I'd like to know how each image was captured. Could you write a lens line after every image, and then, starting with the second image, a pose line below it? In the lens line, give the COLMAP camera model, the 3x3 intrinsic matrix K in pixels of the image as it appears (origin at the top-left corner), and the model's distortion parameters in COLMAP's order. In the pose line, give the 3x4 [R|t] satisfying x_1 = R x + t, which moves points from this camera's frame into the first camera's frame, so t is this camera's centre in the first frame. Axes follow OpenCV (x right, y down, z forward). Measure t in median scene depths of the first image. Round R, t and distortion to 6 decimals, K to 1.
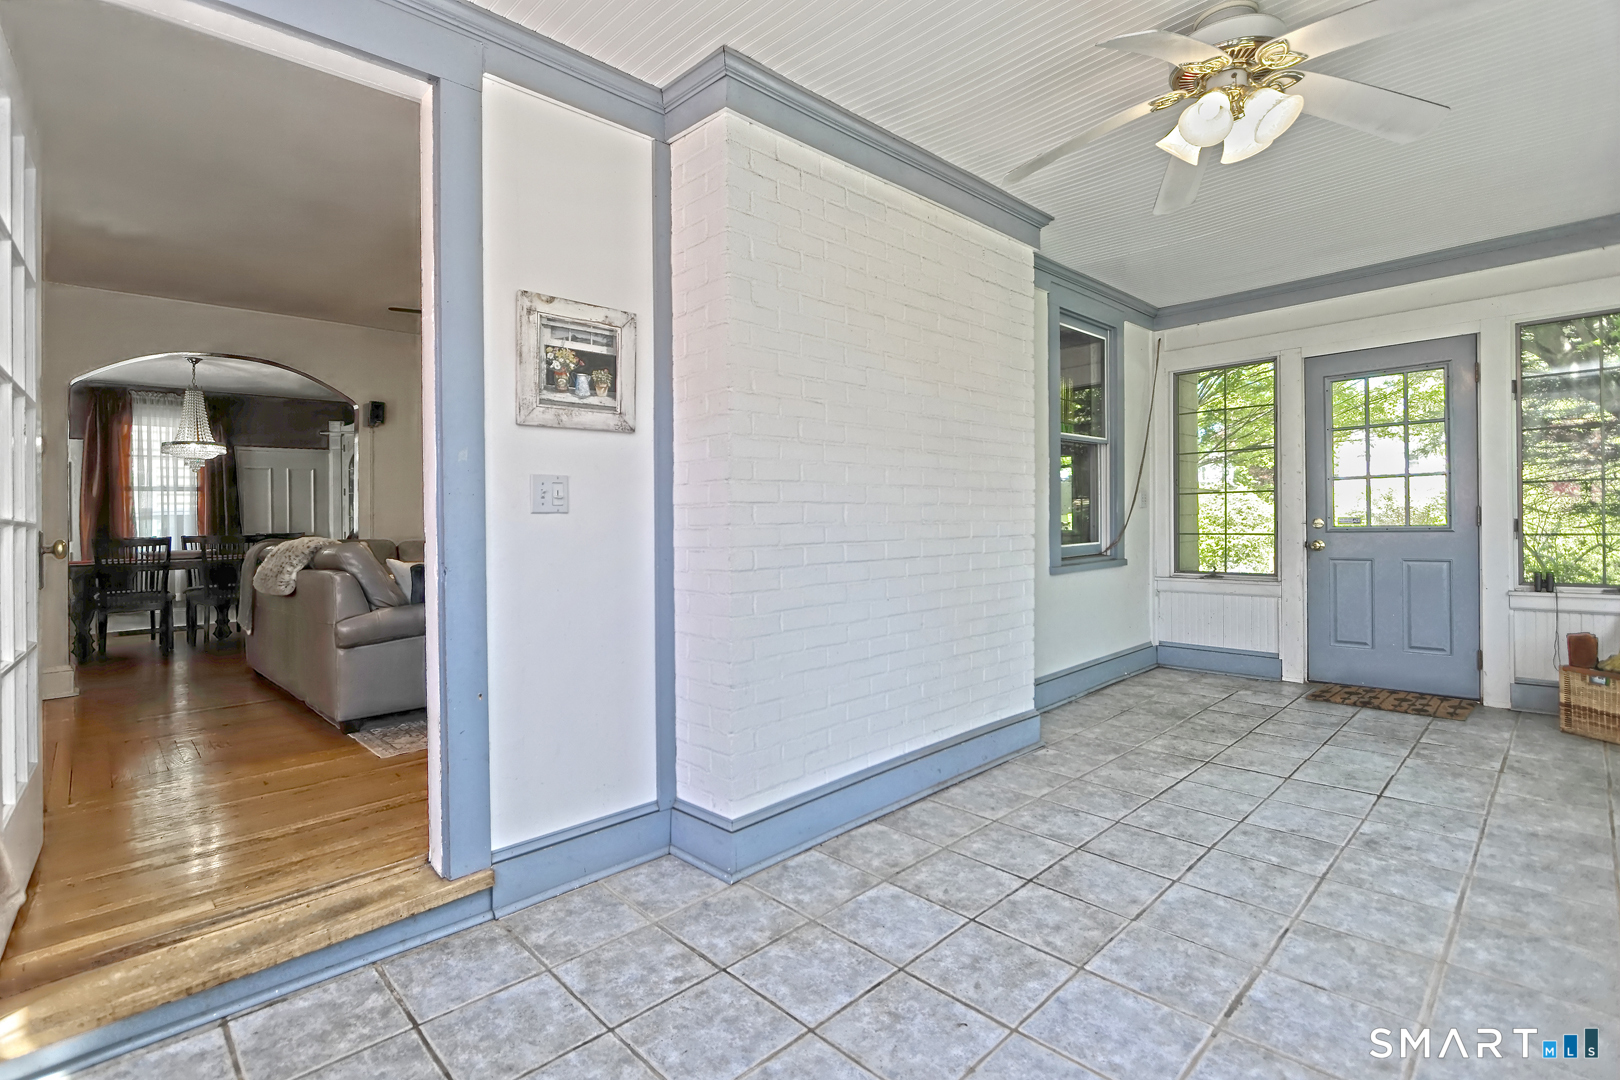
lens RADIAL K [[803.5, 0, 803.6], [0, 803.5, 535.1], [0, 0, 1]] dist [-0.016797, 0.001964]
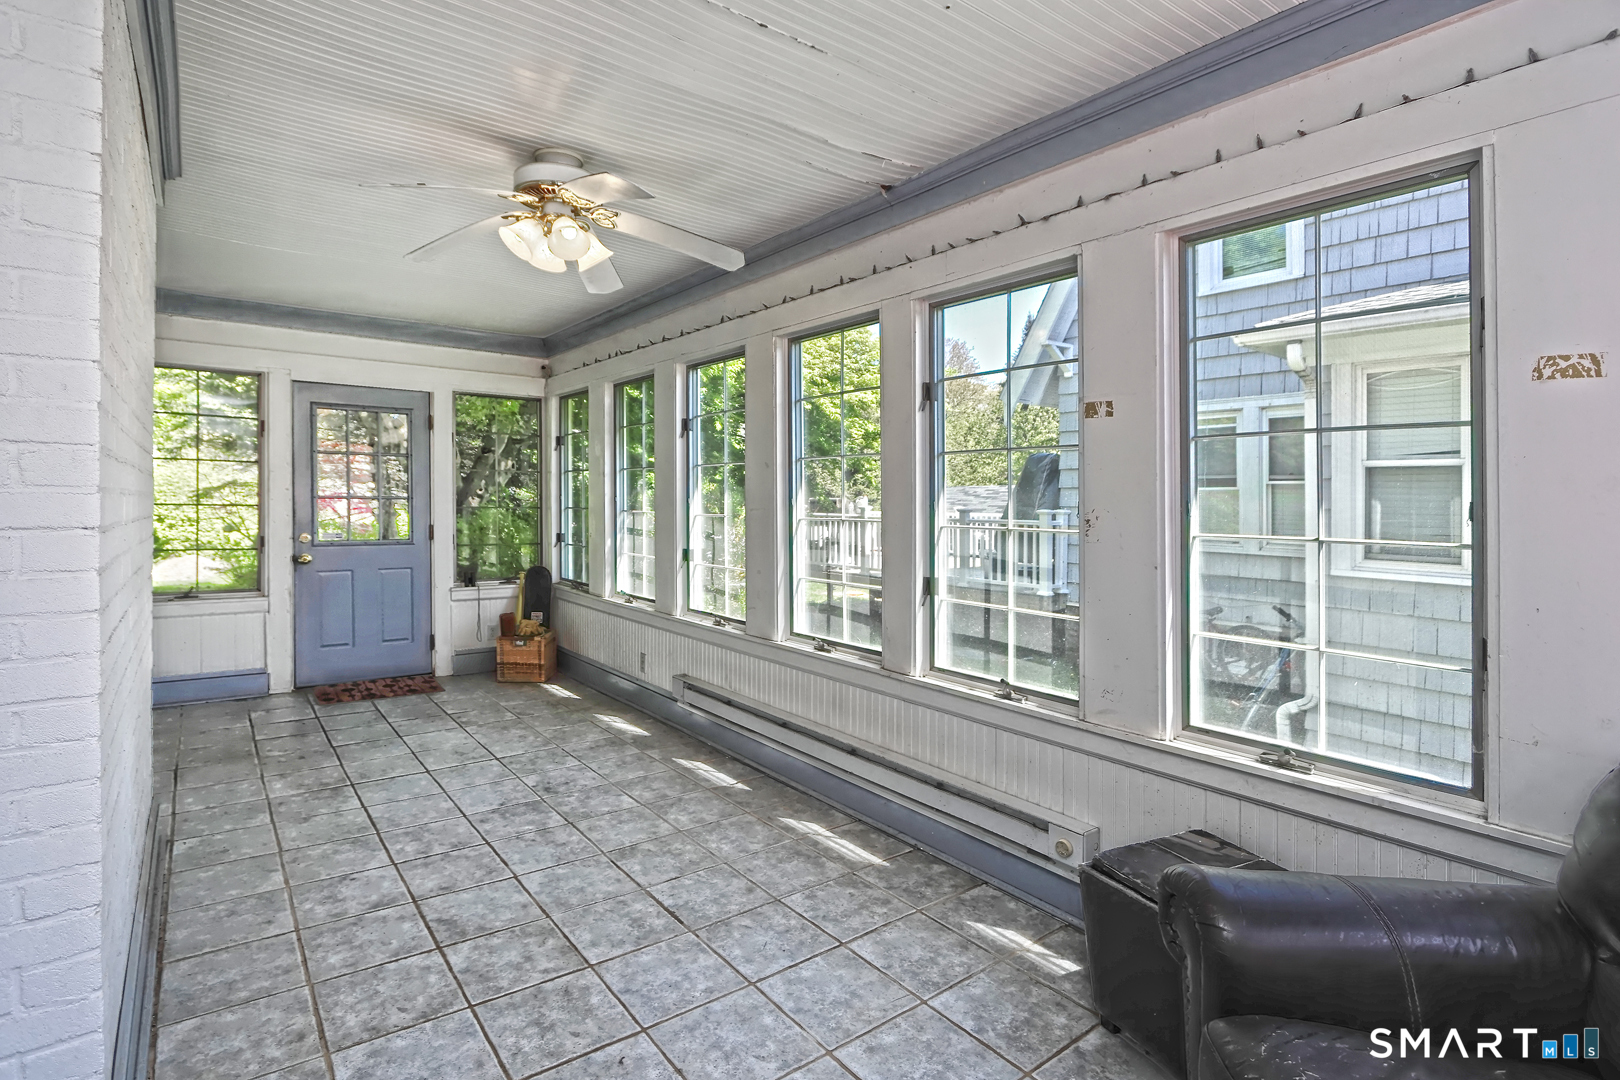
lens RADIAL K [[755.7, 0, 797.7], [0, 755.7, 515.6], [0, 0, 1]] dist [-0.003264, 0.000405]
pose [[0.112325, 0.006120, 0.993653, -0.503112], [0.000469, 0.999981, -0.006212, -0.068243], [-0.993671, 0.001164, 0.112320, 0.423045]]
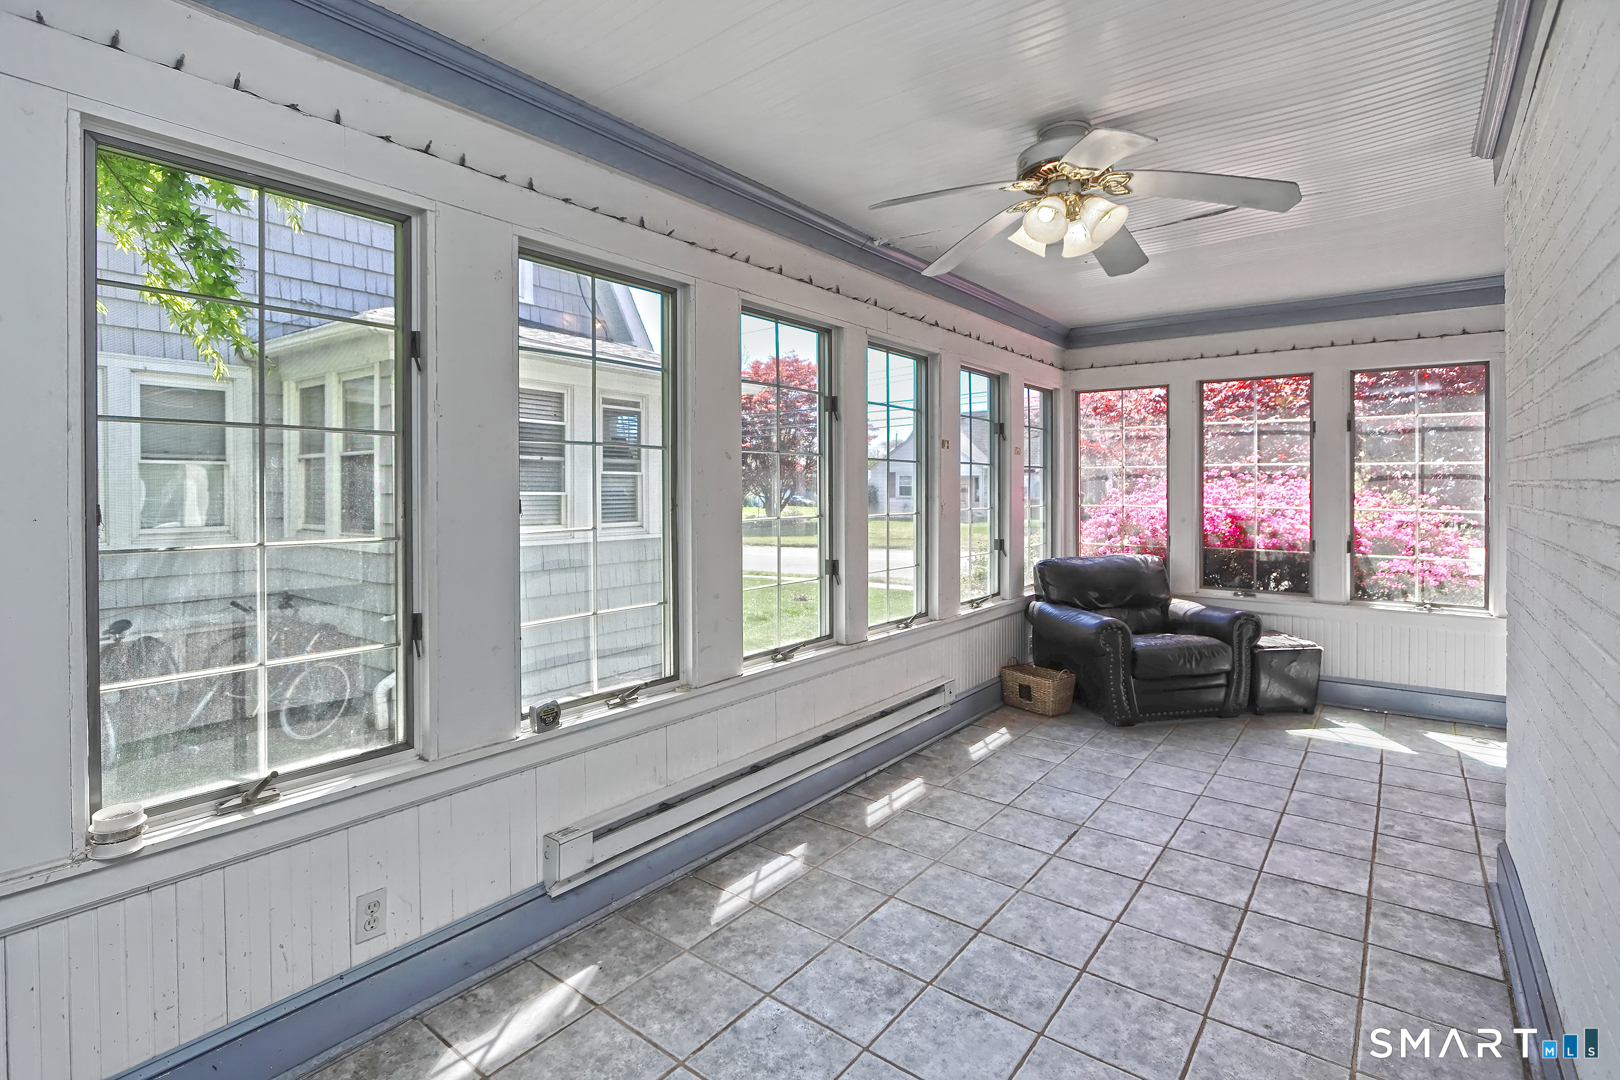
lens RADIAL K [[755.7, 0, 820.5], [0, 755.7, 477.8], [0, 0, 1]] dist [-0.003264, 0.000405]
pose [[-0.992051, 0.019434, -0.124331, 0.853349], [0.018739, 0.999802, 0.006753, -0.142358], [0.124437, 0.004369, -0.992218, 1.713040]]
